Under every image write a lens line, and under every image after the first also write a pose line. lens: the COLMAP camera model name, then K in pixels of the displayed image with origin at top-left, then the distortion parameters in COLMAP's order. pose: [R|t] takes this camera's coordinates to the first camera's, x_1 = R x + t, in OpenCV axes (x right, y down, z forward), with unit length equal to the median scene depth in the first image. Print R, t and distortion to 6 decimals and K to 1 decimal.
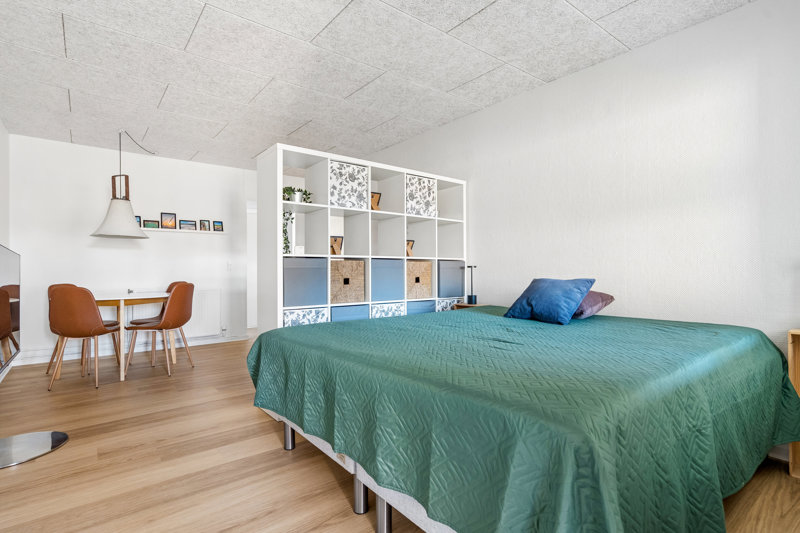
lens RADIAL K [[382.5, 0, 386.0], [0, 382.5, 267.0], [0, 0, 1]] dist [0.003016, 0.000068]
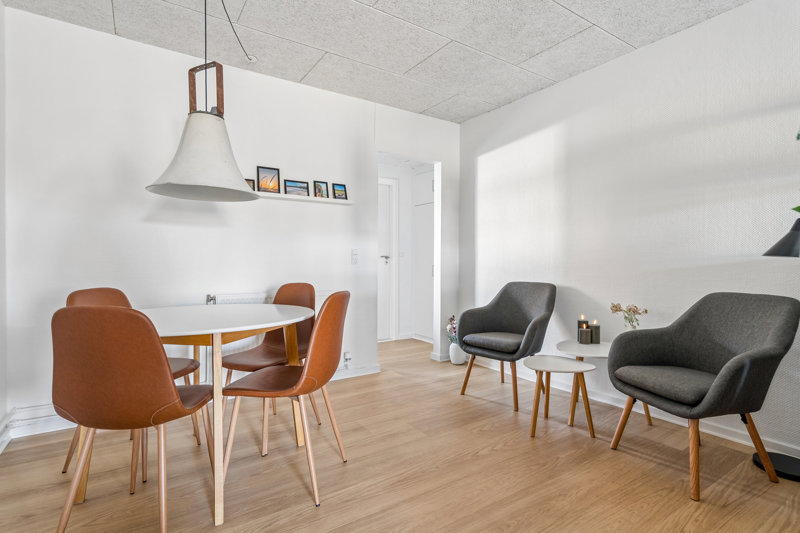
lens RADIAL K [[382.5, 0, 390.0], [0, 382.5, 265.3], [0, 0, 1]] dist [0.003016, 0.000068]
pose [[0.995595, 0.014564, -0.092616, -0.322735], [-0.012502, 0.999662, 0.022815, -0.002125], [0.092917, -0.021557, 0.995441, 0.418151]]
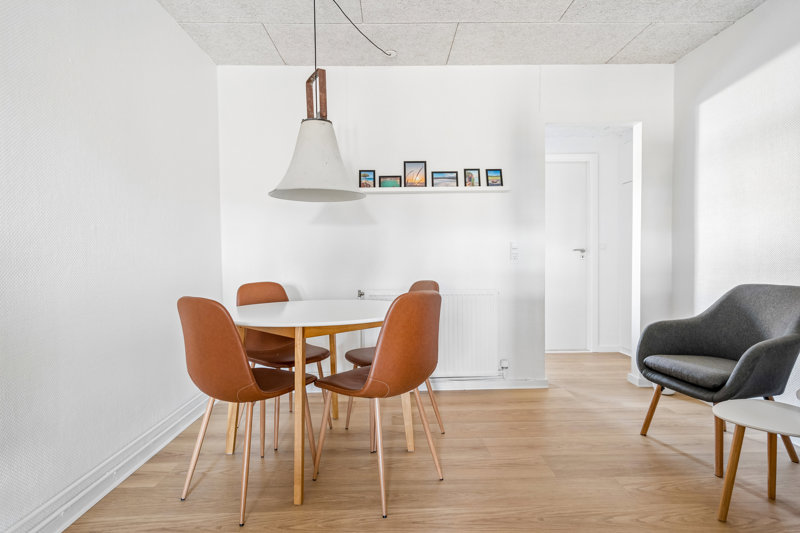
lens RADIAL K [[404.9, 0, 400.9], [0, 404.9, 270.5], [0, 0, 1]] dist [0.004037, 0.001198]
pose [[0.803831, 0.021357, -0.594474, -0.214587], [0.009051, 0.998801, 0.048120, -0.002739], [0.594789, -0.044061, 0.802674, 0.485298]]
